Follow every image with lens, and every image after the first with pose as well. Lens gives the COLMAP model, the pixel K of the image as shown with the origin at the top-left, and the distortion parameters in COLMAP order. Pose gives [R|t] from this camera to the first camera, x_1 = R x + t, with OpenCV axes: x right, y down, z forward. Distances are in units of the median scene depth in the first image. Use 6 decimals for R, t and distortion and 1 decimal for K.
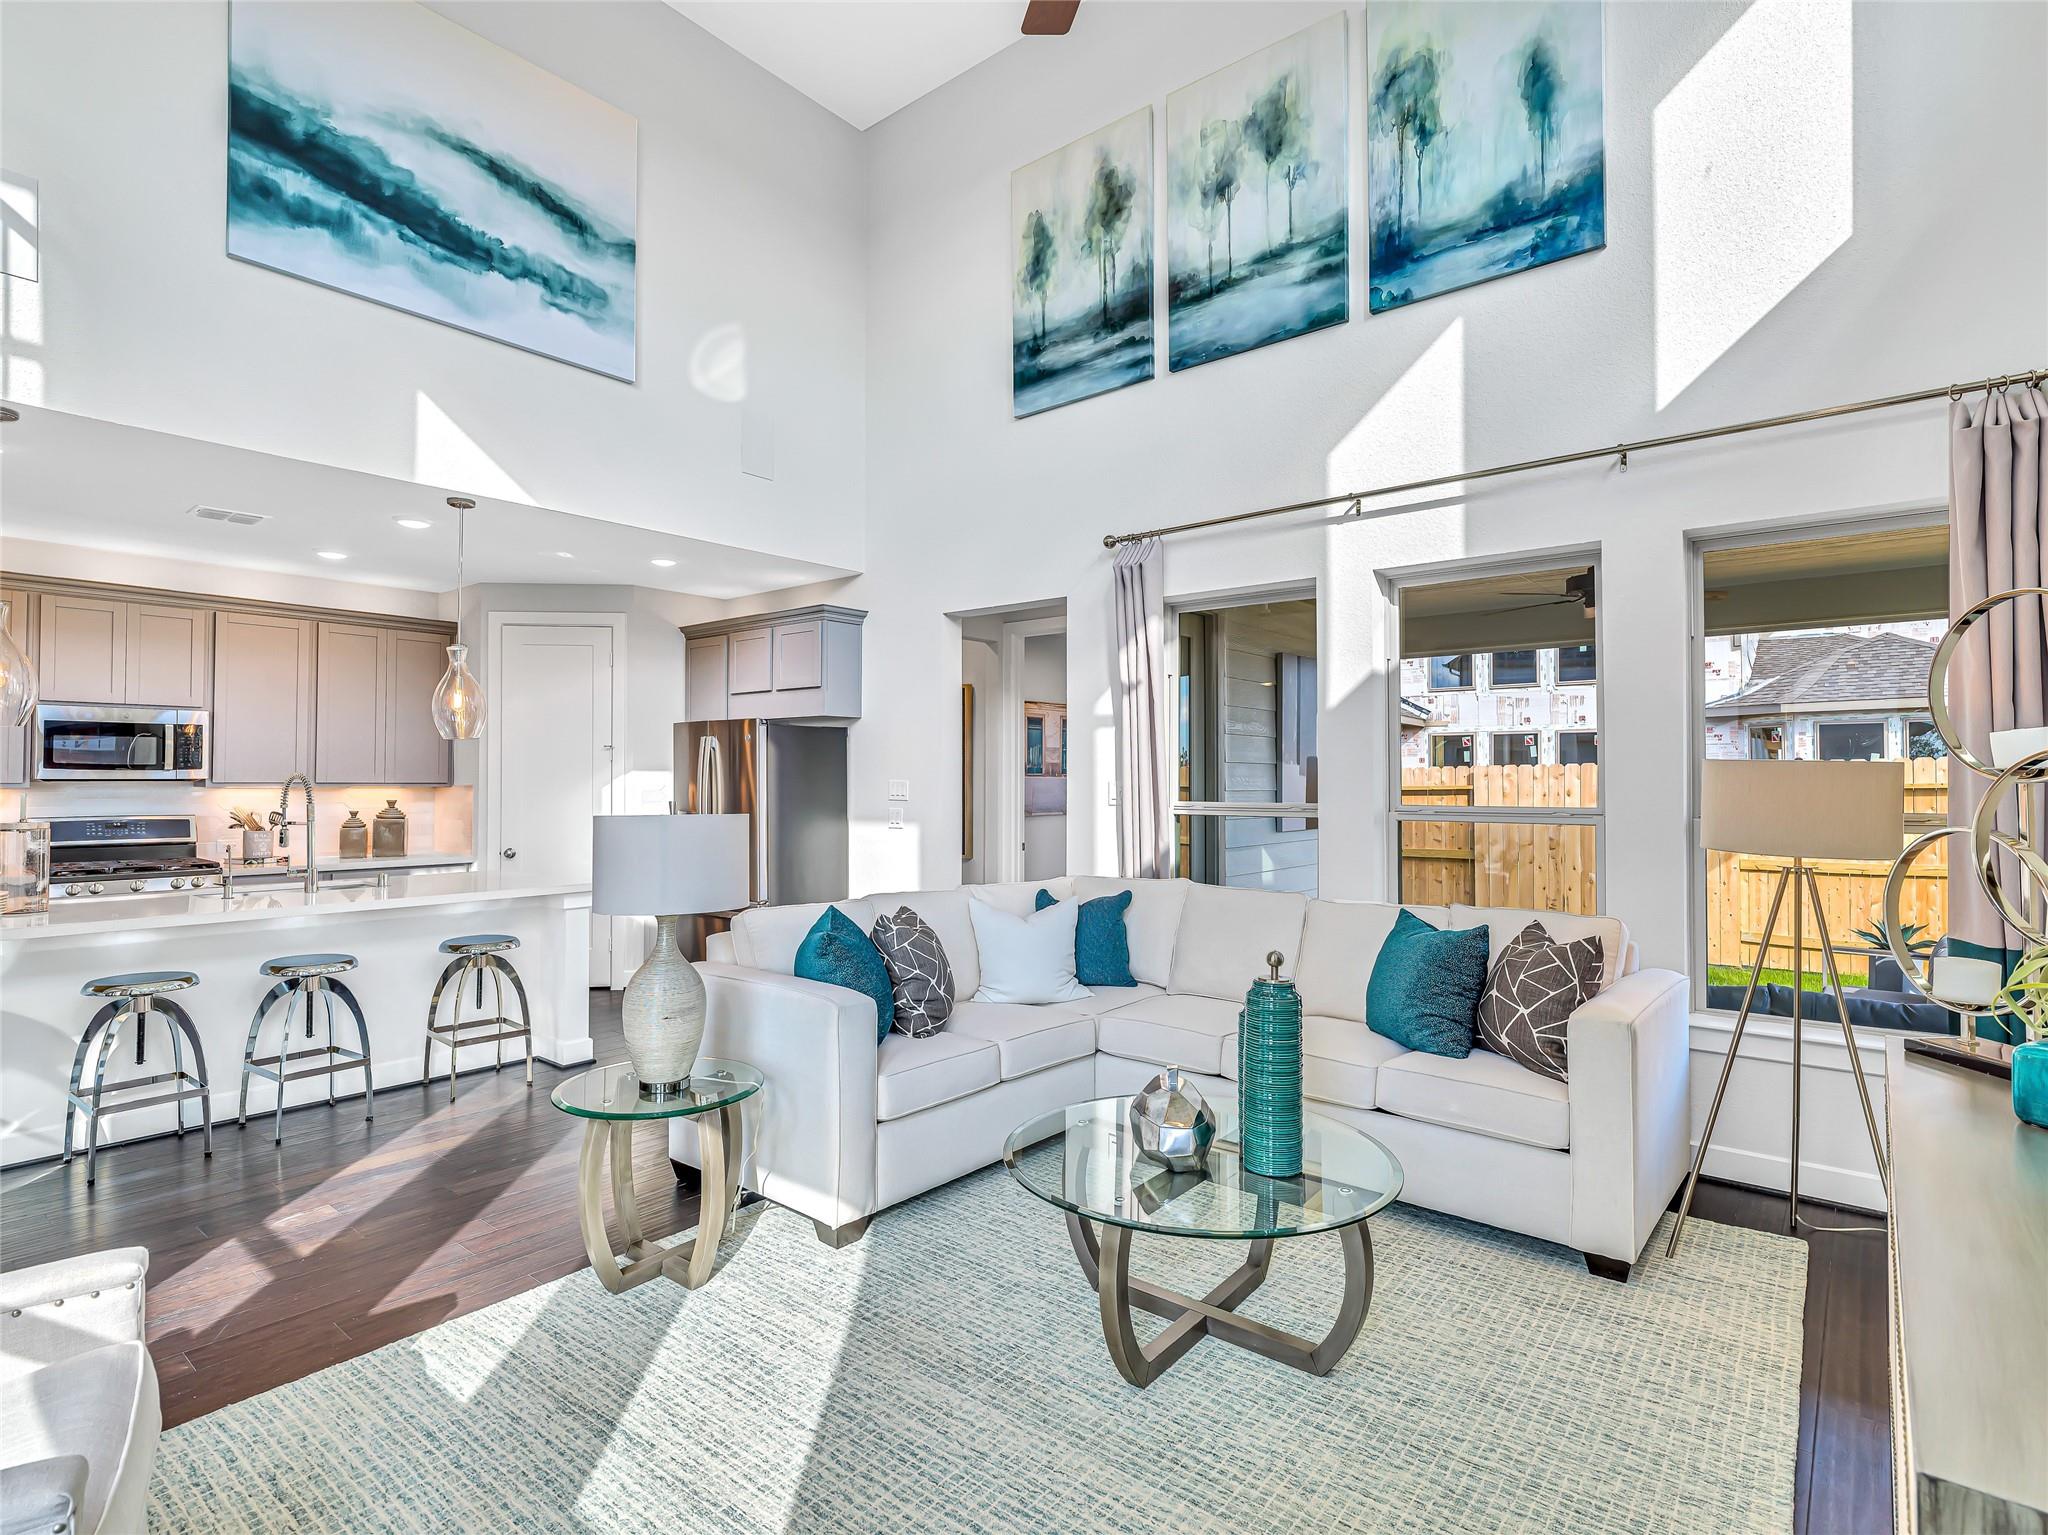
lens RADIAL K [[1011.8, 0, 1046.5], [0, 1011.8, 766.4], [0, 0, 1]] dist [-0.002079, -0.000735]
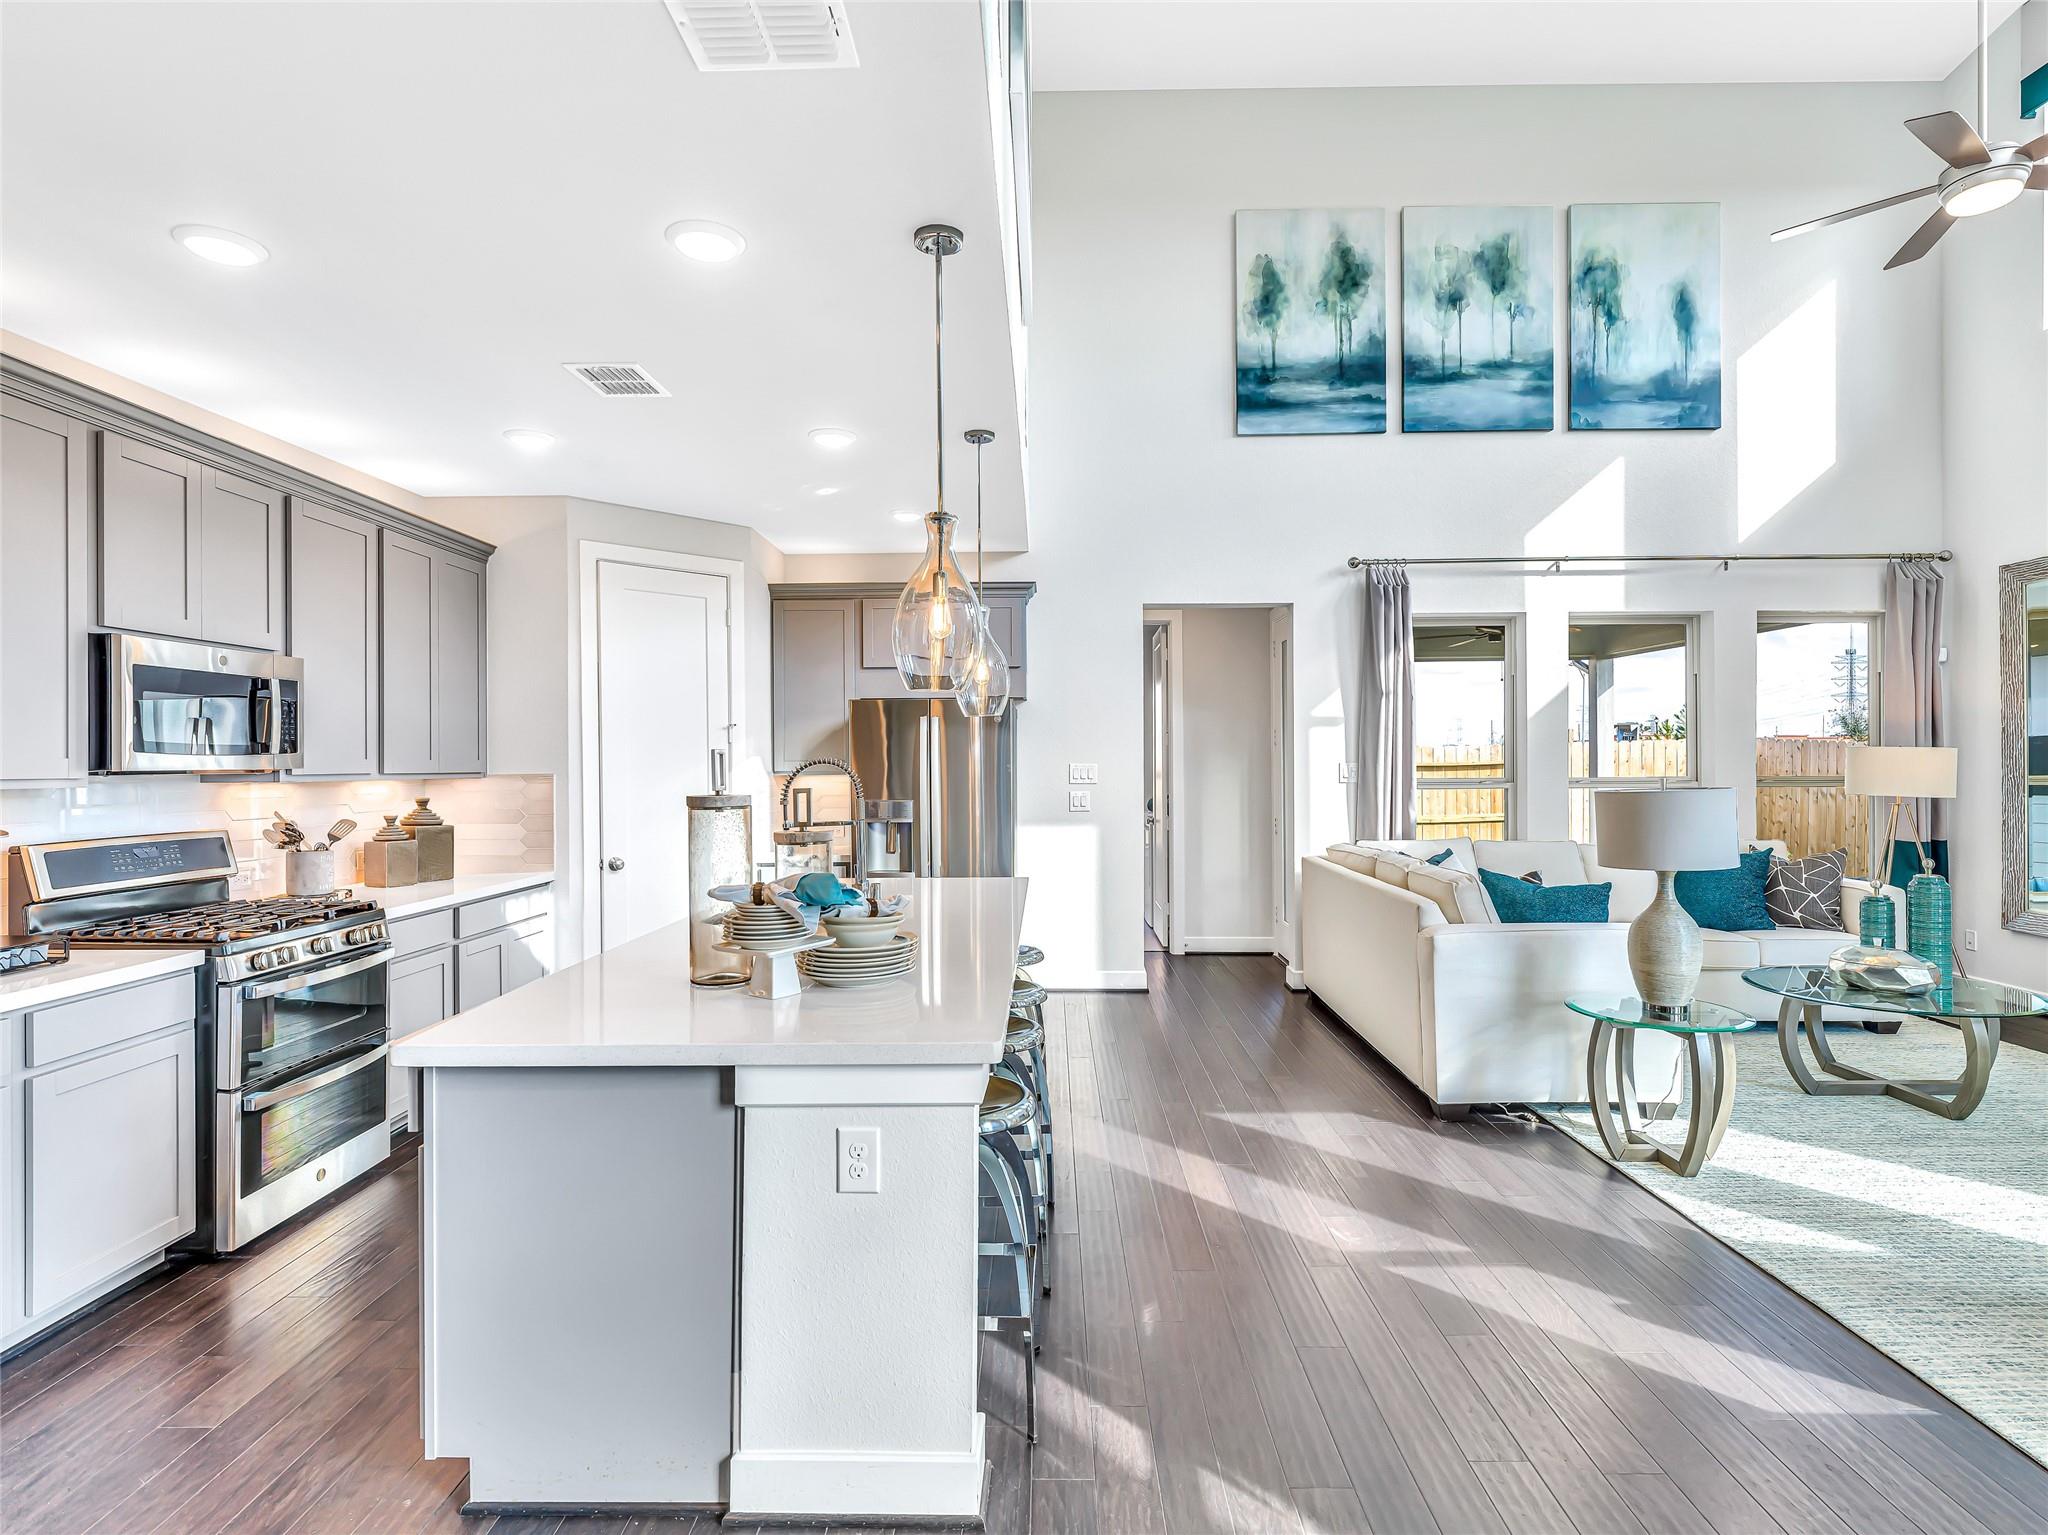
lens RADIAL K [[1011.8, 0, 1033.3], [0, 1011.8, 770.7], [0, 0, 1]] dist [-0.002079, -0.000735]
pose [[0.795522, -0.009973, 0.605843, -1.033190], [-0.001112, 0.999839, 0.017919, 0.002991], [-0.605924, -0.014929, 0.795382, 0.294510]]
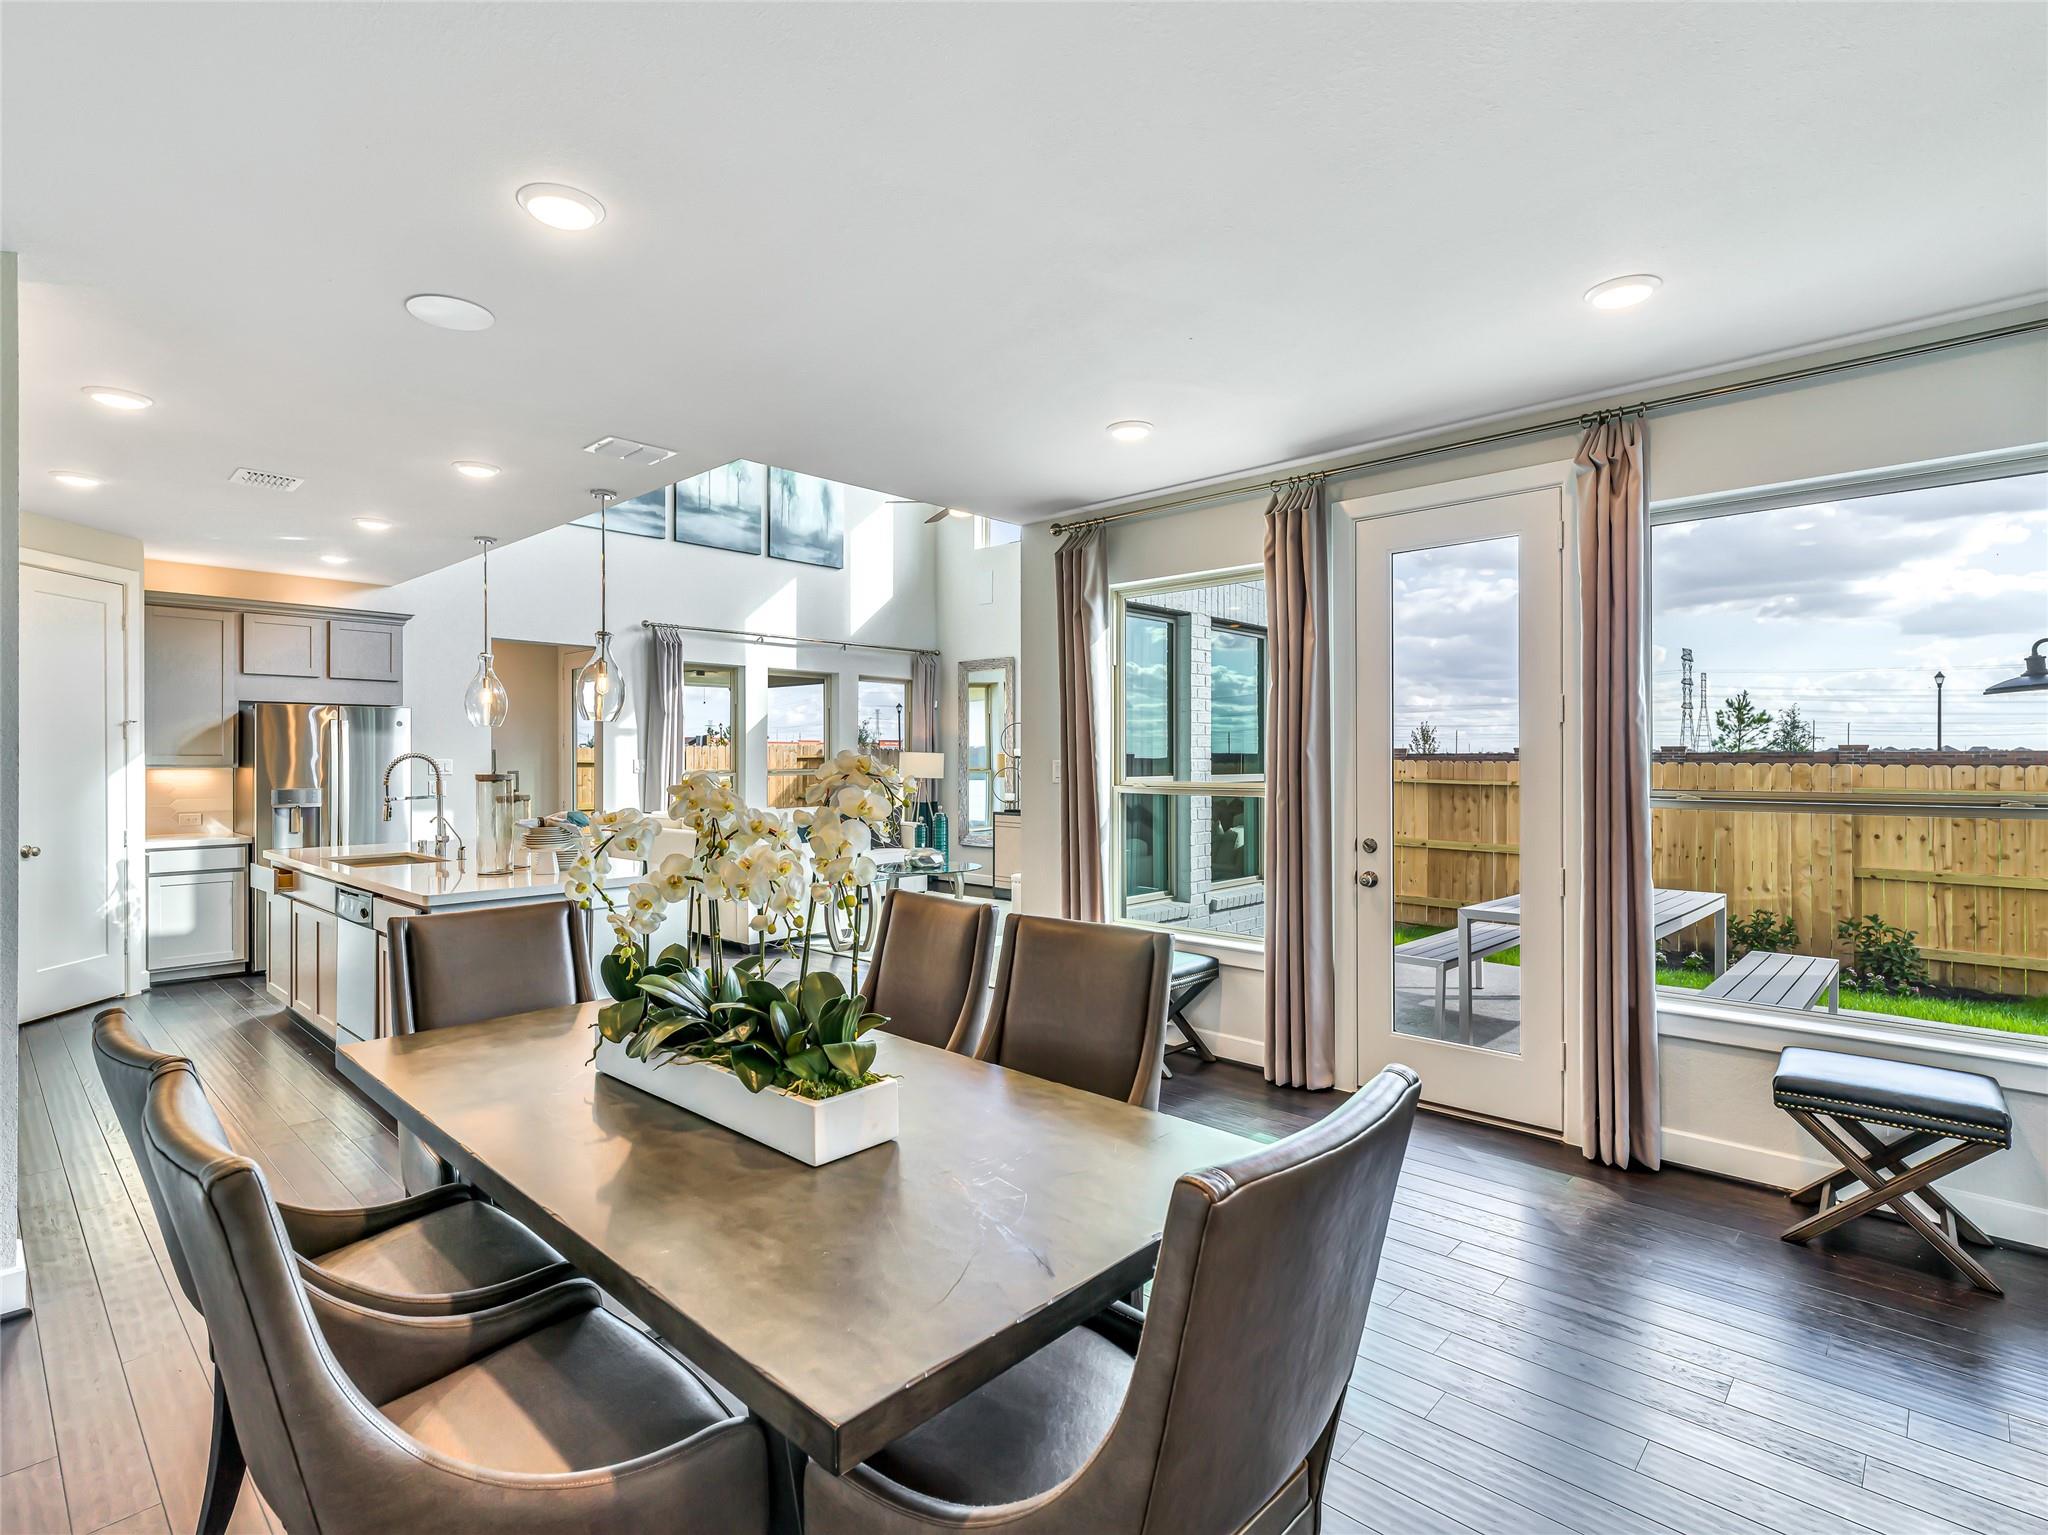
lens RADIAL K [[1011.8, 0, 1011.7], [0, 1011.8, 762.9], [0, 0, 1]] dist [-0.002079, -0.000735]
pose [[0.078881, -0.003368, 0.996878, -1.759838], [-0.010864, 0.999932, 0.004238, 0.005518], [-0.996825, -0.011165, 0.078839, 0.238625]]
